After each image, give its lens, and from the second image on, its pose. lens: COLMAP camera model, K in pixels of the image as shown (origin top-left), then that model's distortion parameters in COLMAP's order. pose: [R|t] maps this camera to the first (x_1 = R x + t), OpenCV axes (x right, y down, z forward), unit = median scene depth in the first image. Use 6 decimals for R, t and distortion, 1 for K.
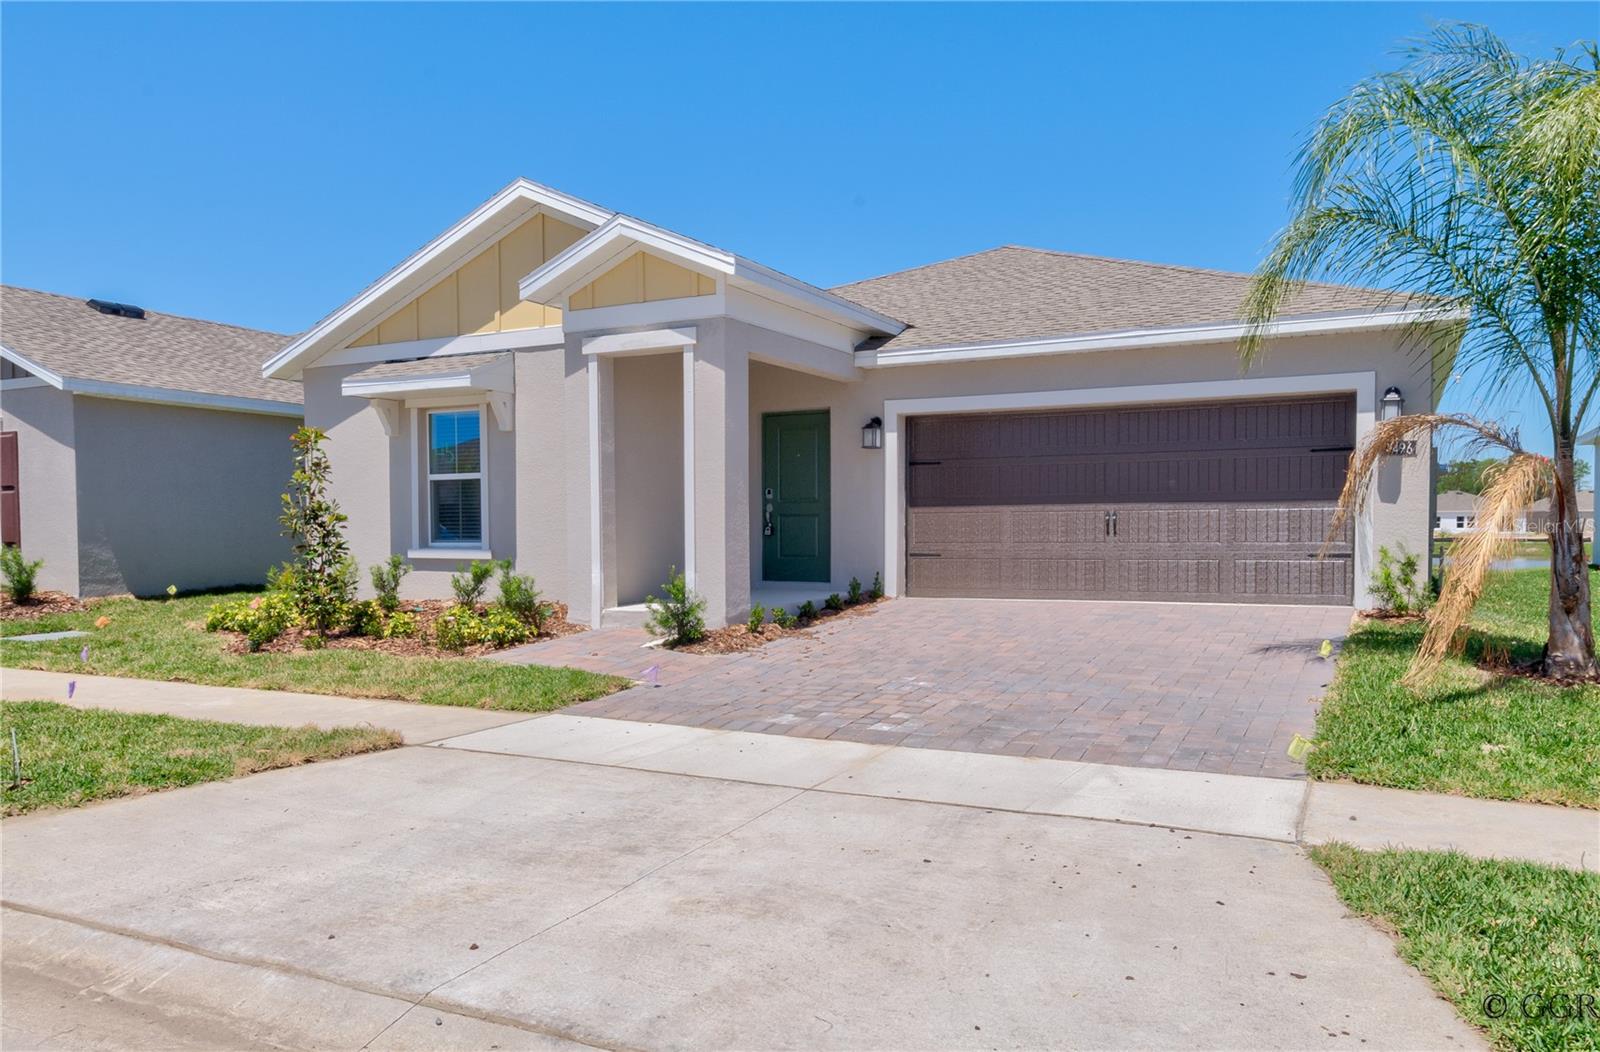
lens RADIAL K [[1119.6, 0, 835.2], [0, 1119.6, 544.9], [0, 0, 1]] dist [0.003002, 0.018415]
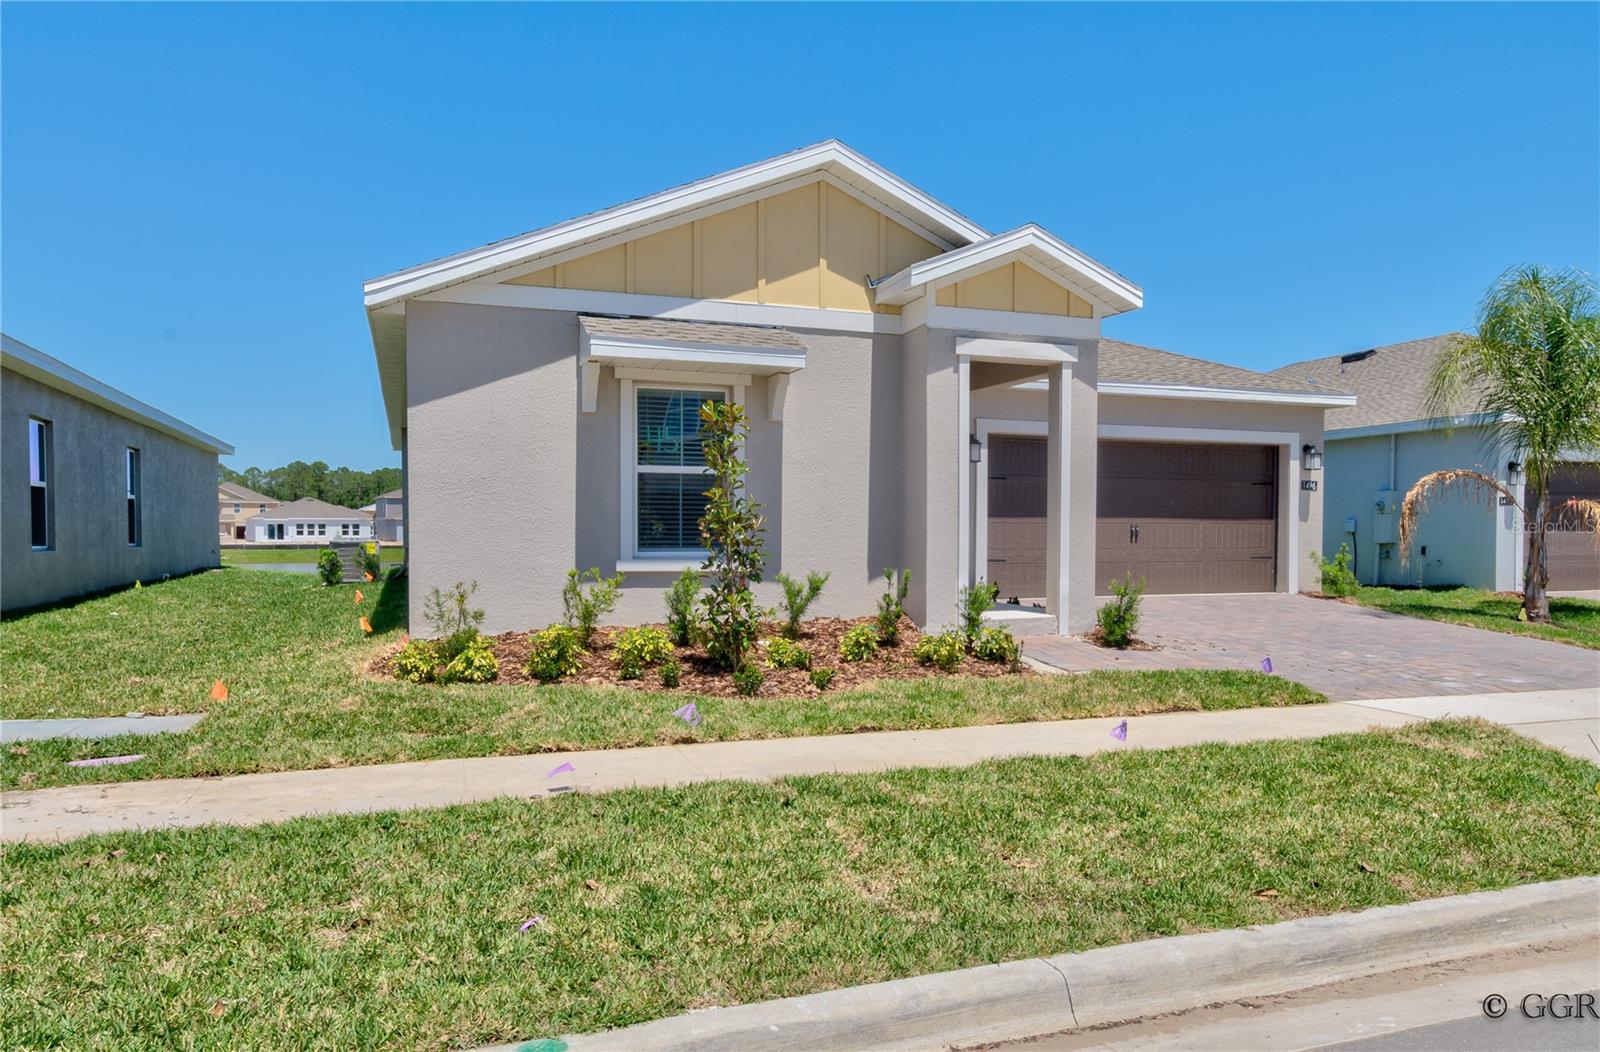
lens RADIAL K [[1119.6, 0, 838.0], [0, 1119.6, 554.6], [0, 0, 1]] dist [0.003002, 0.018415]
pose [[0.673547, -0.007688, 0.739104, -0.919426], [0.005760, 0.999970, 0.005152, -0.003413], [-0.739122, 0.000788, 0.673571, 0.392708]]
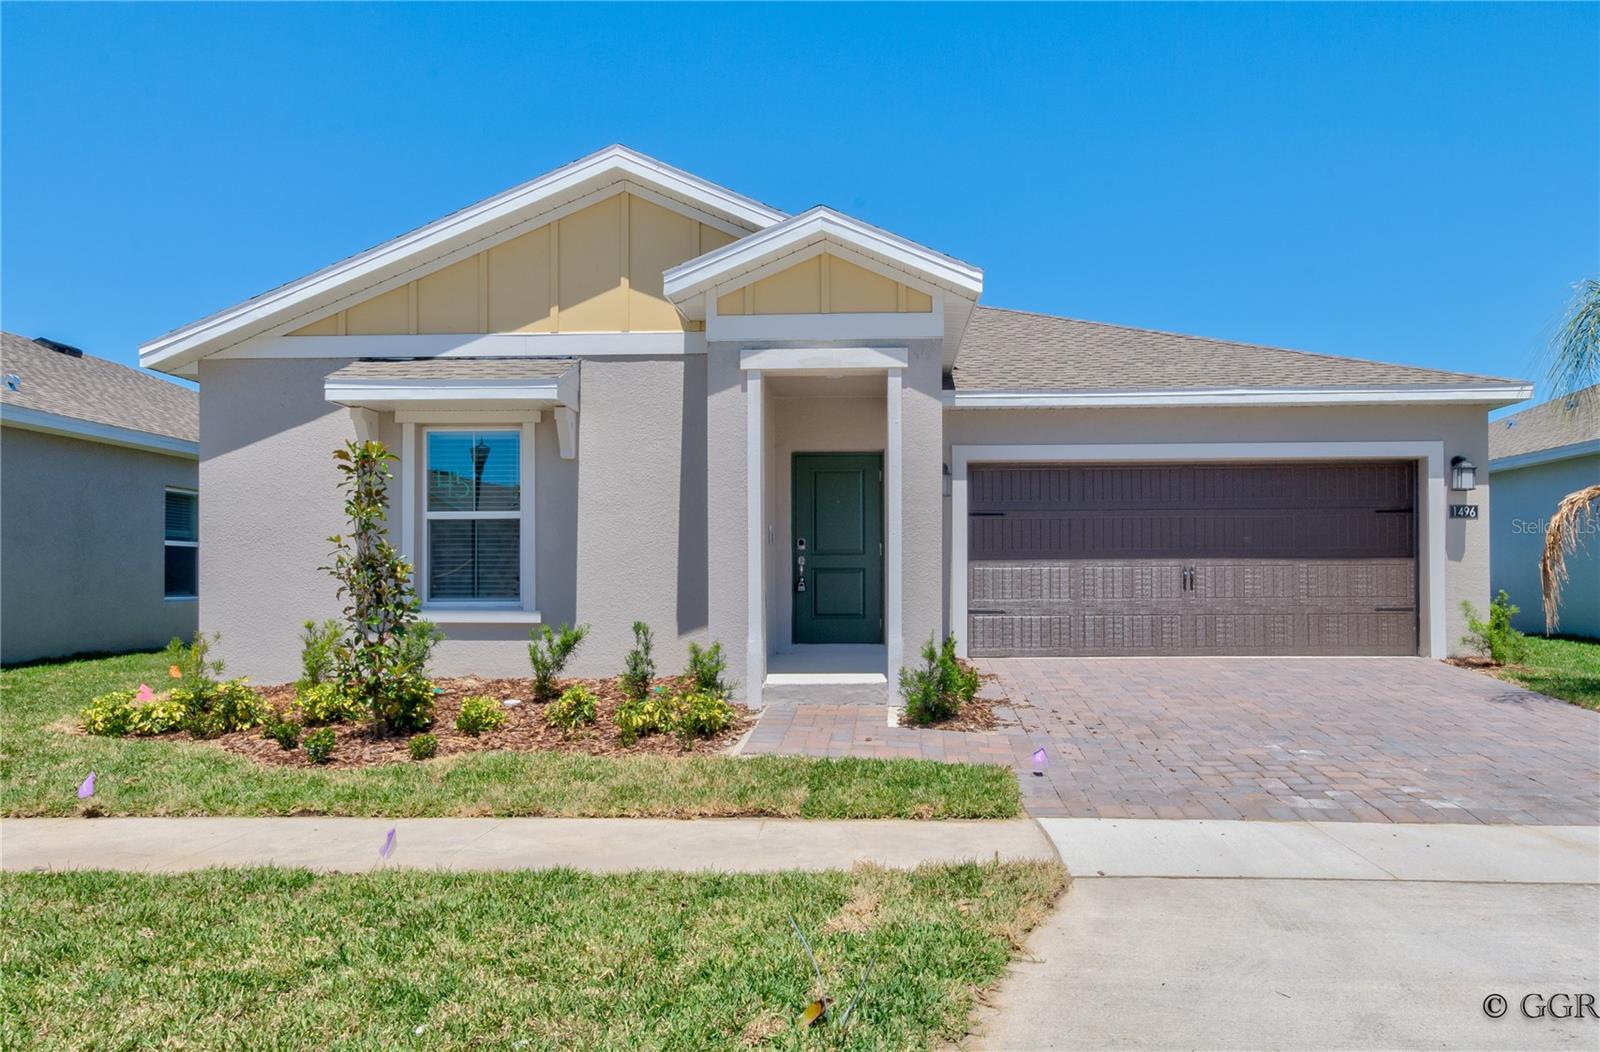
lens RADIAL K [[1119.6, 0, 839.5], [0, 1119.6, 554.6], [0, 0, 1]] dist [0.003002, 0.018415]
pose [[0.910791, 0.011339, 0.412712, -0.453583], [0.005958, 0.999158, -0.040601, -0.001856], [-0.412825, 0.039438, 0.909956, 0.214116]]
